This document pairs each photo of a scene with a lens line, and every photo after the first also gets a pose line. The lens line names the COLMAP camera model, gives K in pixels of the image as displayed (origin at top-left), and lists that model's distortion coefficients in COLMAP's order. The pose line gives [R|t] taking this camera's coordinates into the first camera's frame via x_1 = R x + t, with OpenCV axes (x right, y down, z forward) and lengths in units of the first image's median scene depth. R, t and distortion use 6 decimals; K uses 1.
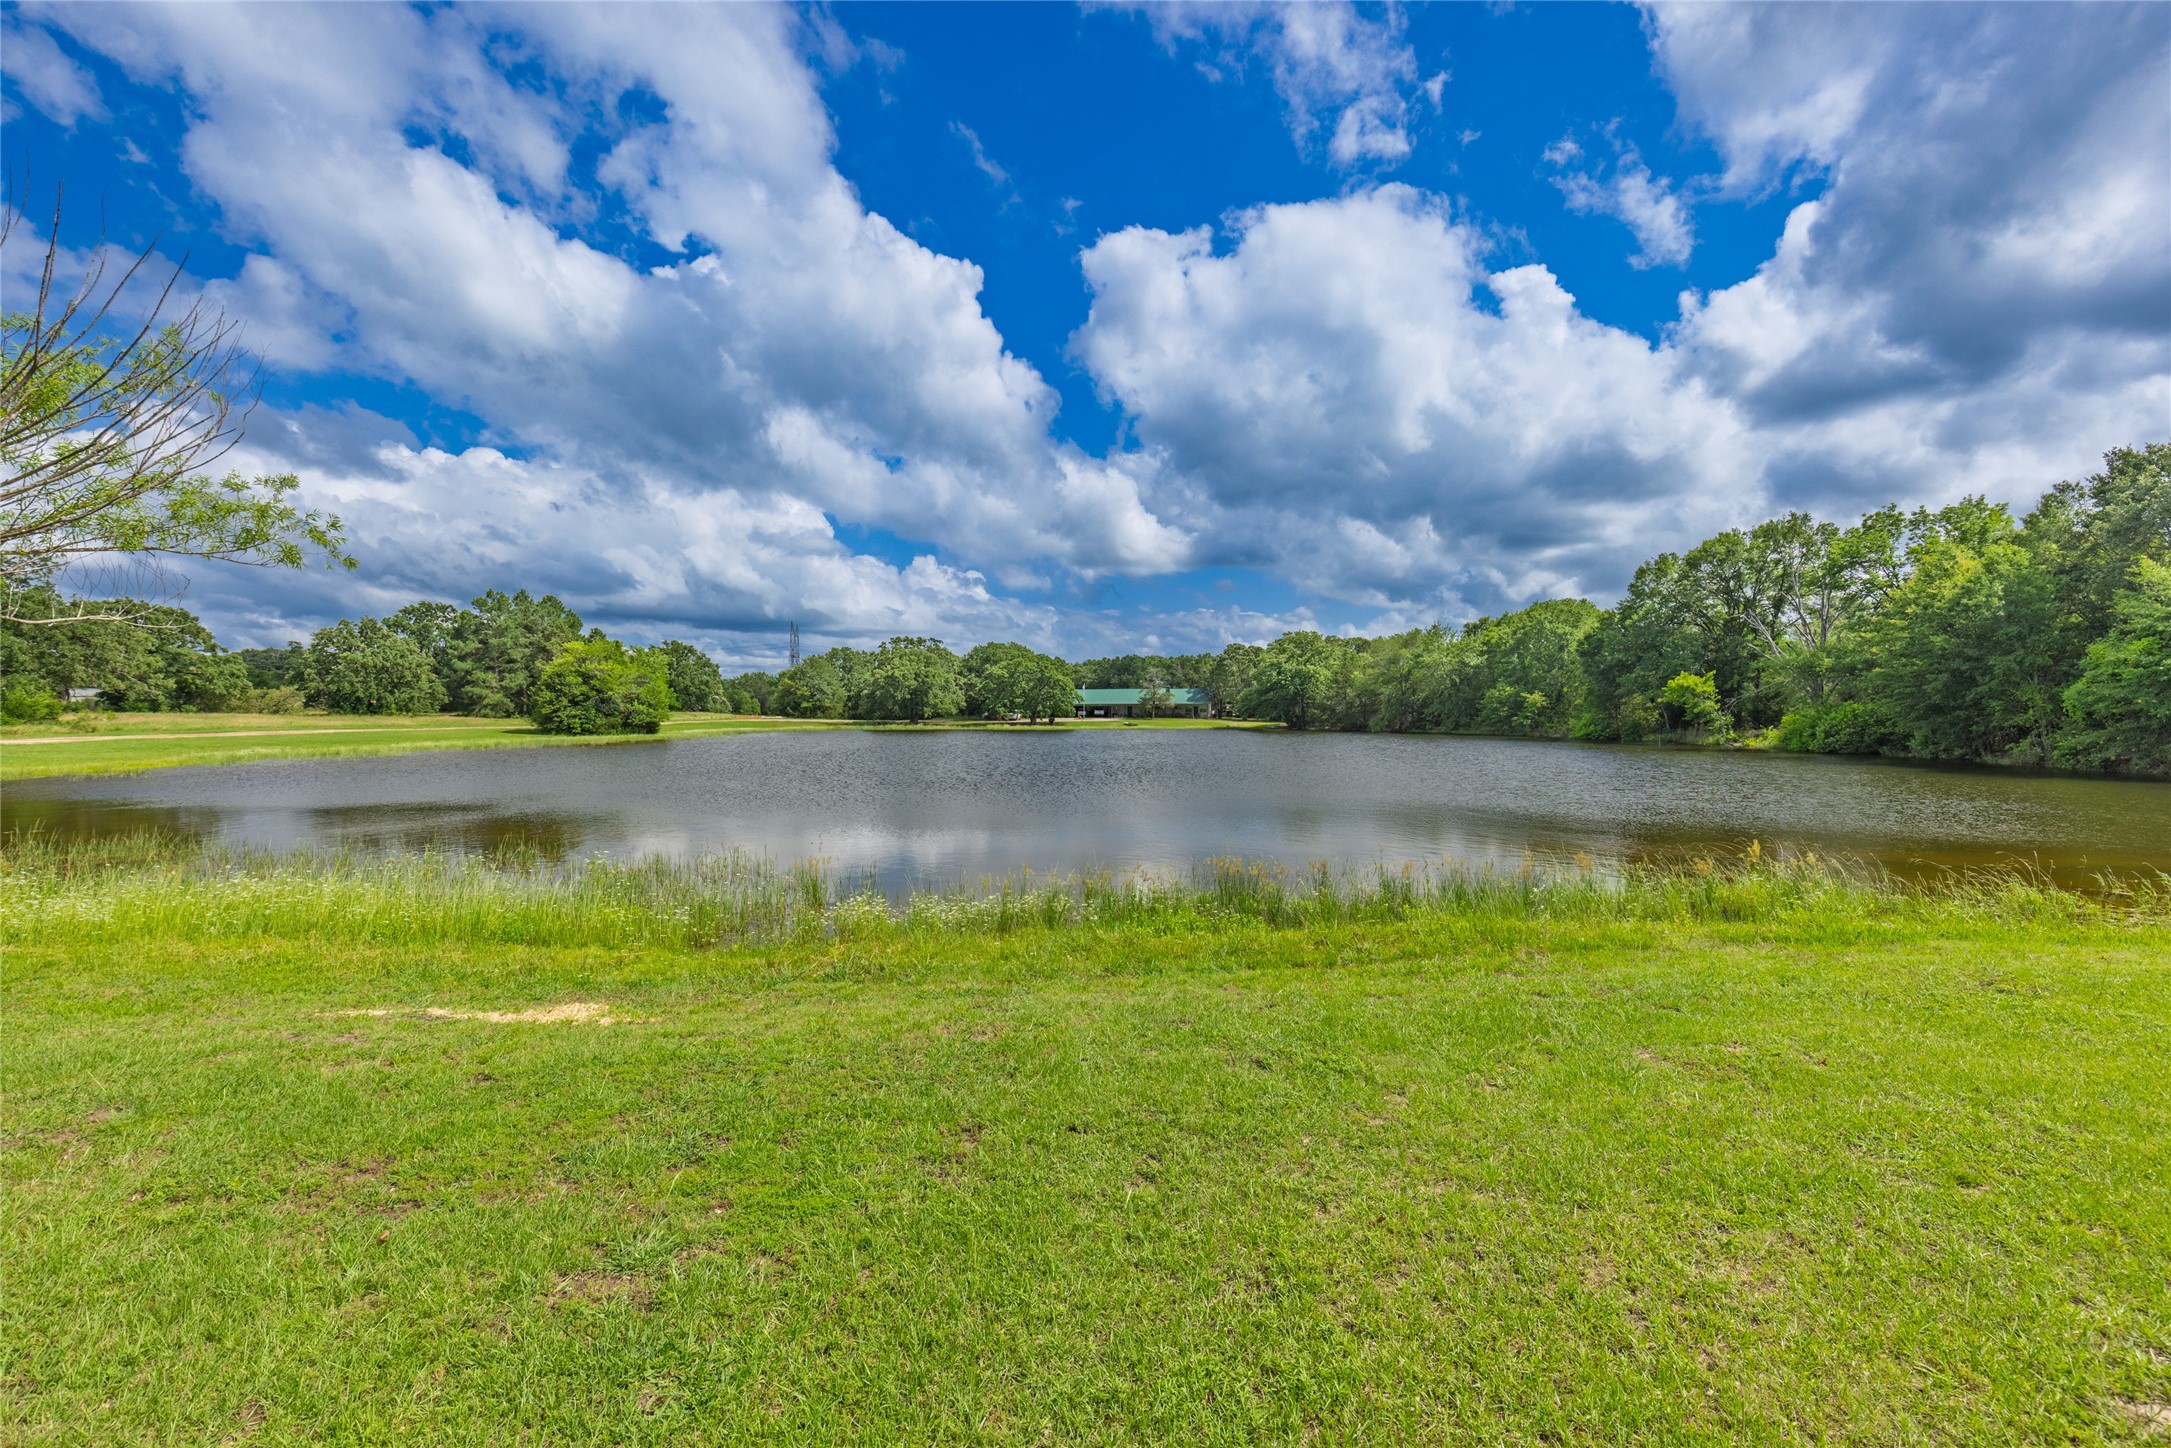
lens RADIAL K [[978.5, 0, 1086.9], [0, 978.5, 714.1], [0, 0, 1]] dist [0.008999, 0.000243]
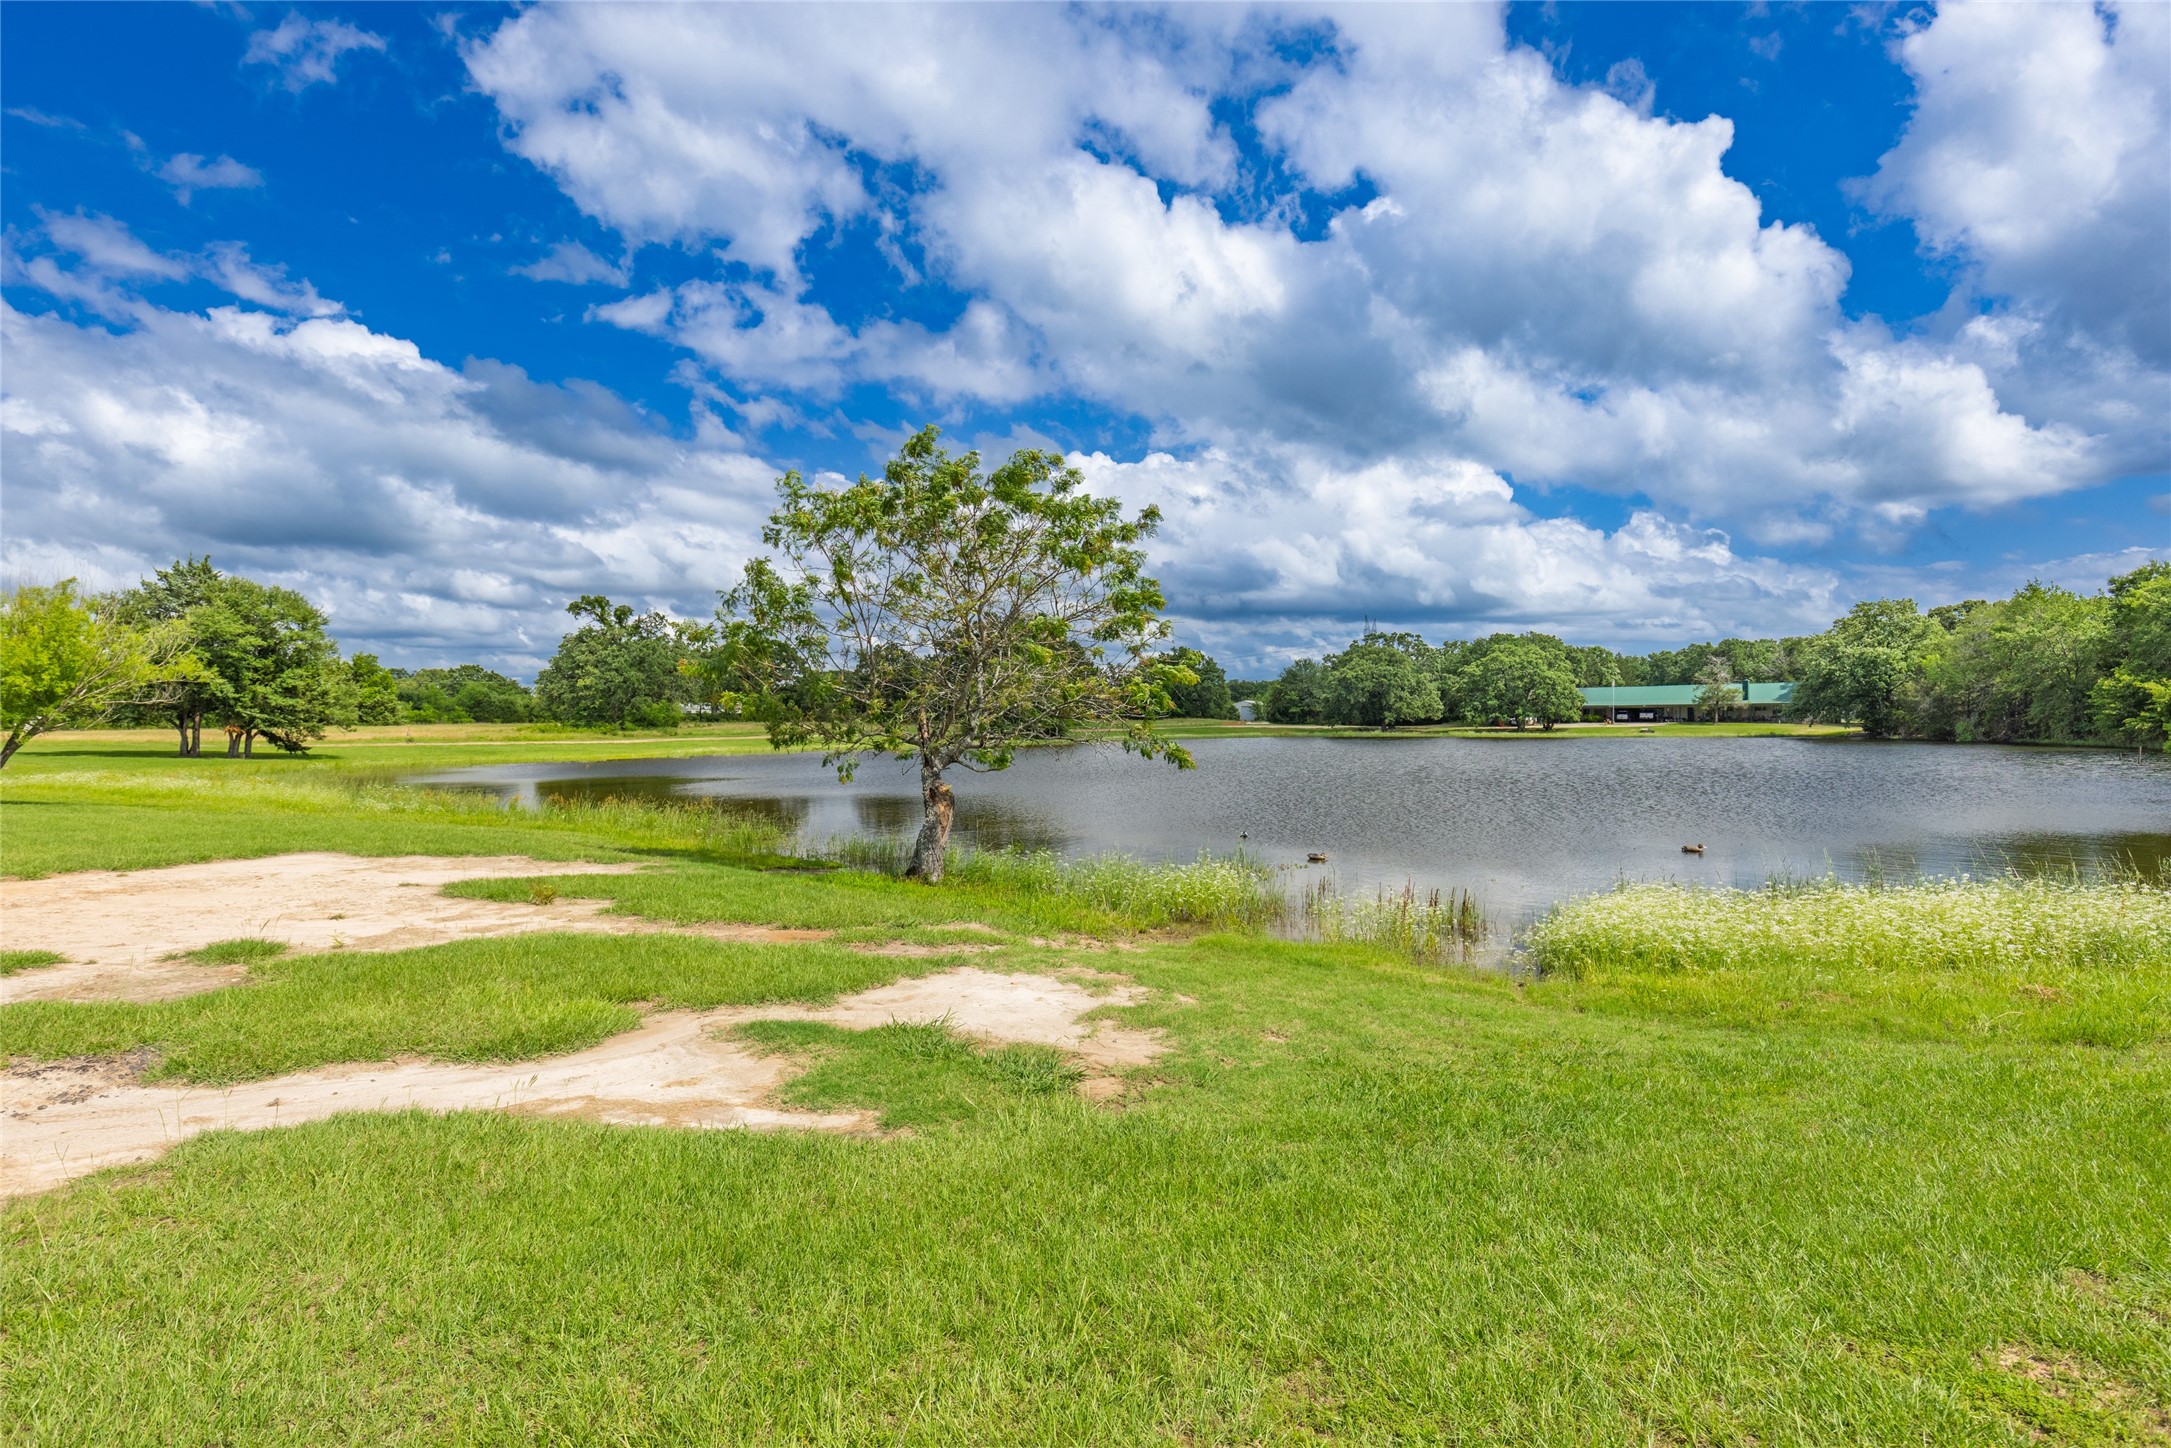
lens RADIAL K [[1151.6, 0, 1074.3], [0, 1151.6, 724.0], [0, 0, 1]] dist [0.008489, 0.000819]
pose [[0.821998, -0.003378, -0.569481, 0.190449], [0.005959, 0.999979, 0.002670, -0.000413], [0.569460, -0.005588, 0.822000, -0.025121]]
